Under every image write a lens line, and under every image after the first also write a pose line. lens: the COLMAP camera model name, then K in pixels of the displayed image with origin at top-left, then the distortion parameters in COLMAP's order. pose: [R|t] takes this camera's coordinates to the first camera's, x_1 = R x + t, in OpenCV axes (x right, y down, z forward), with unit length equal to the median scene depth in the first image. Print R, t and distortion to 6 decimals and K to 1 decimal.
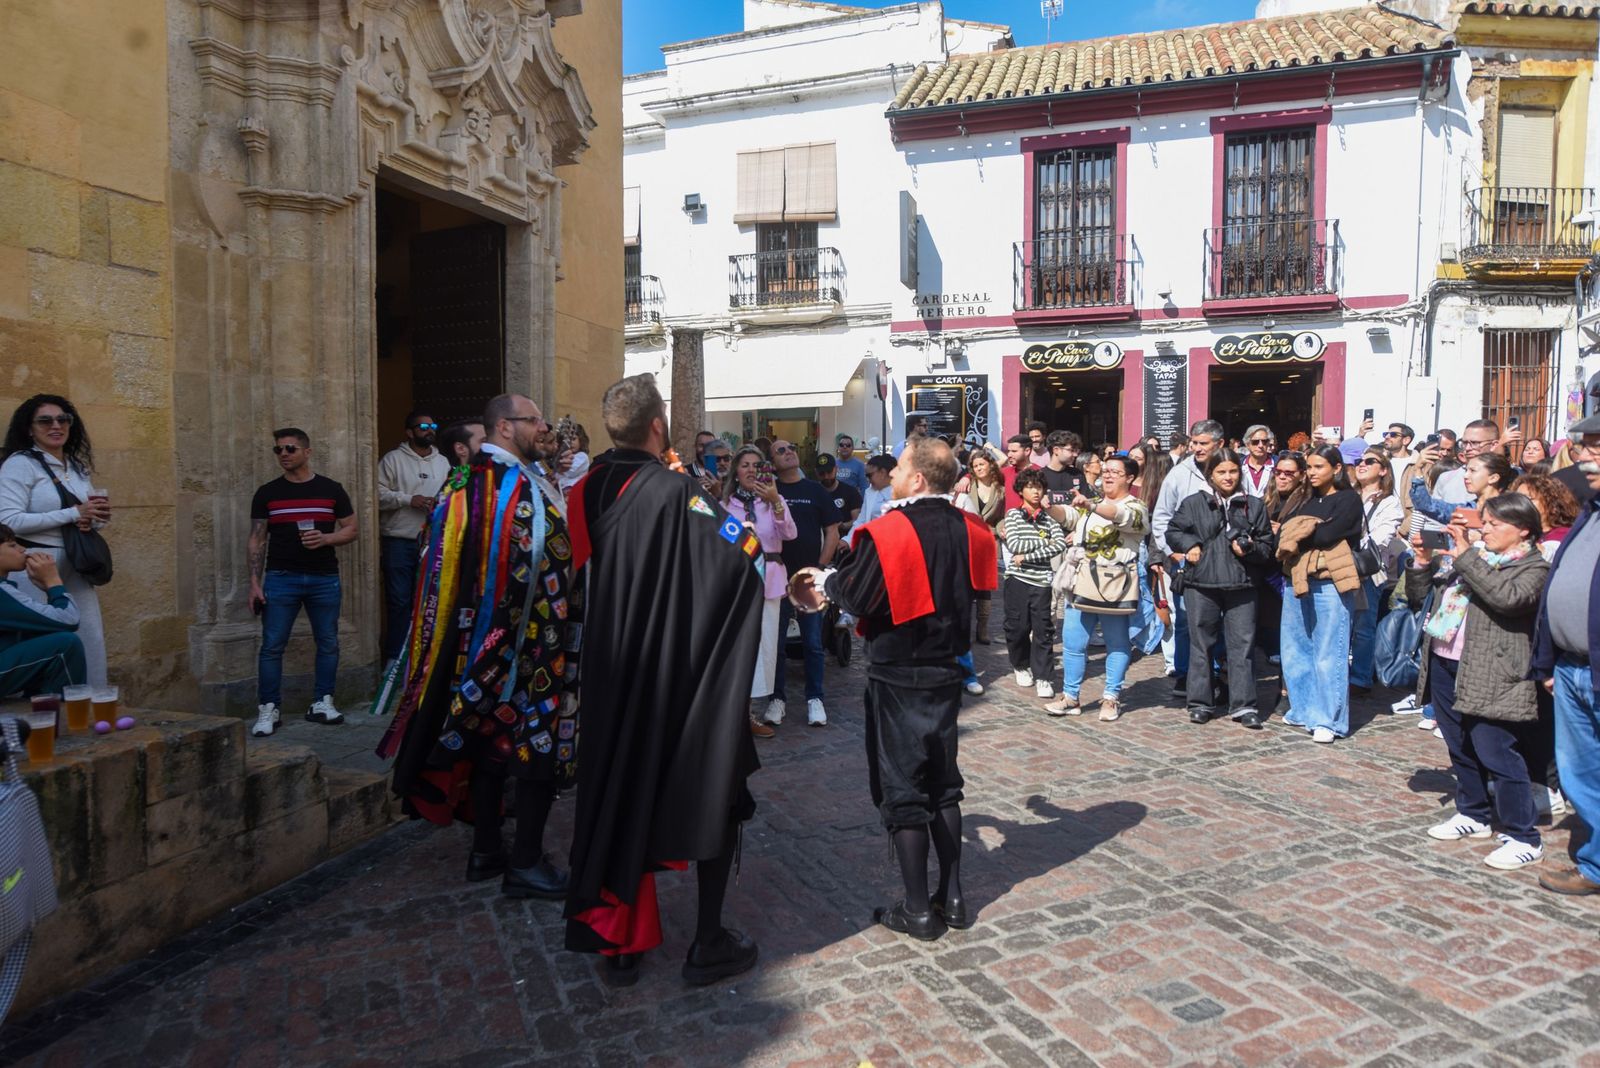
lens RADIAL K [[1062.1, 0, 799.9], [0, 1062.1, 533.8], [0, 0, 1]] dist [-0.006092, -0.001432]
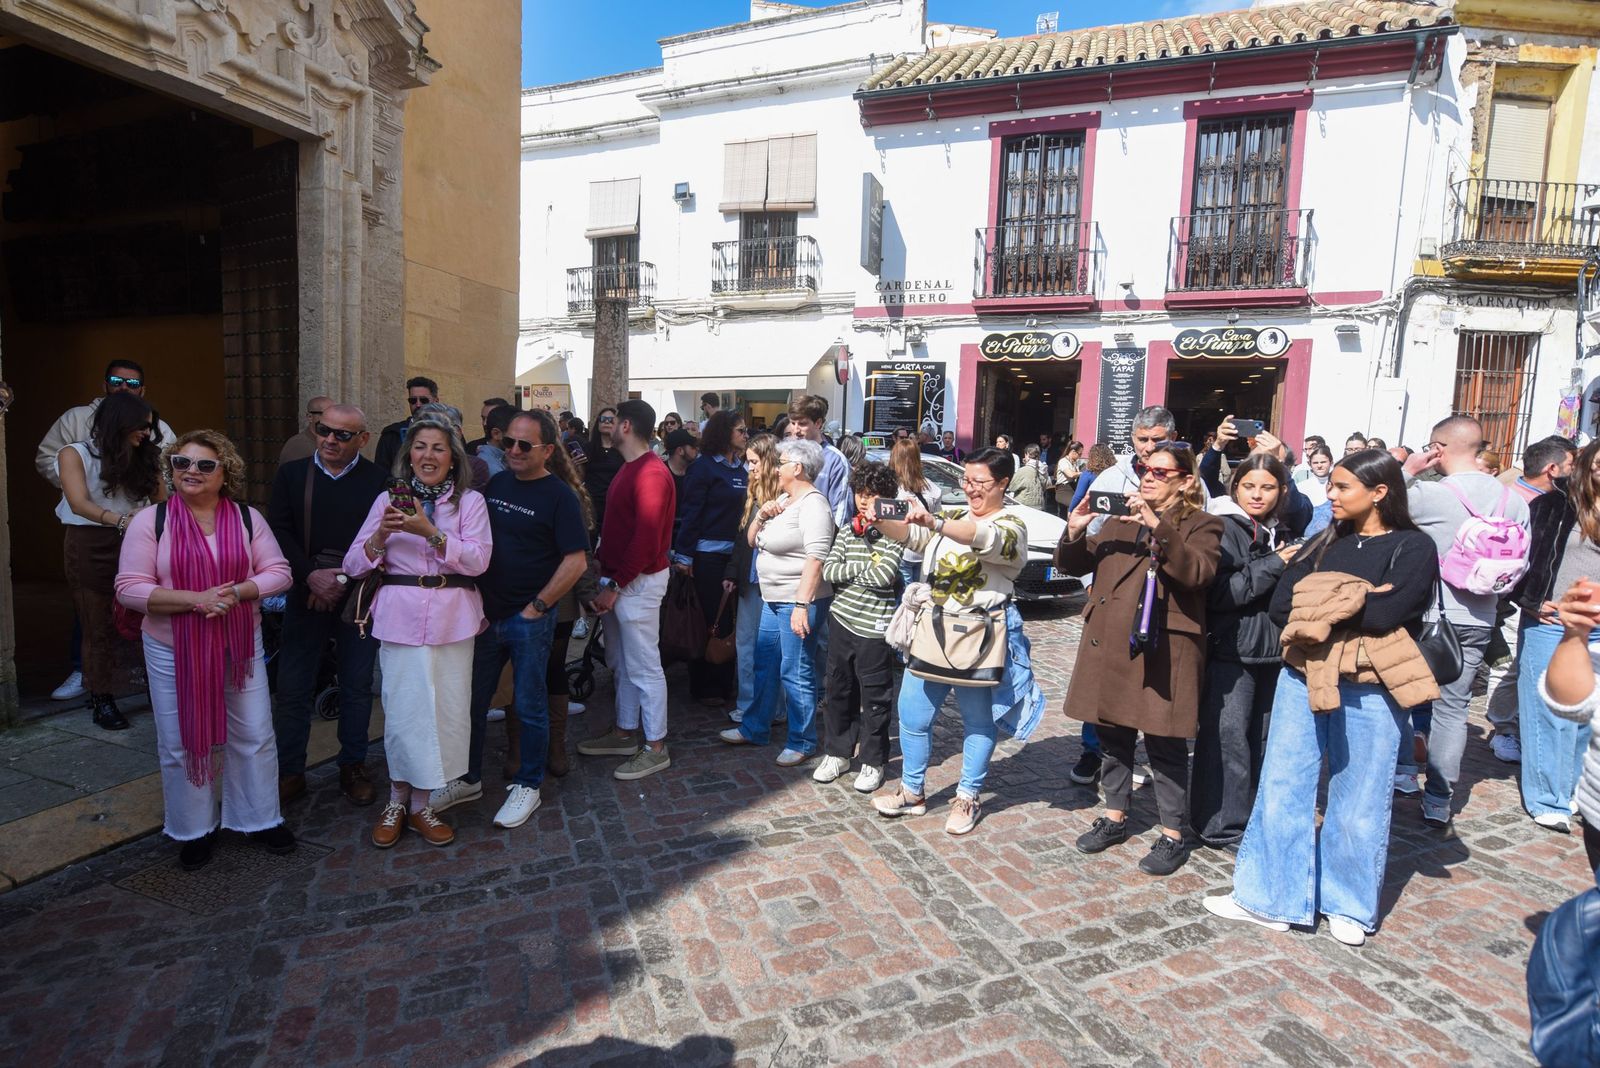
lens RADIAL K [[858.8, 0, 801.6], [0, 858.8, 536.7], [0, 0, 1]] dist [-0.004566, -0.004400]
pose [[0.998345, 0.041695, -0.039595, 0.087784], [-0.039996, 0.998284, 0.042781, -0.015604], [0.041311, -0.041127, 0.998300, 0.192742]]
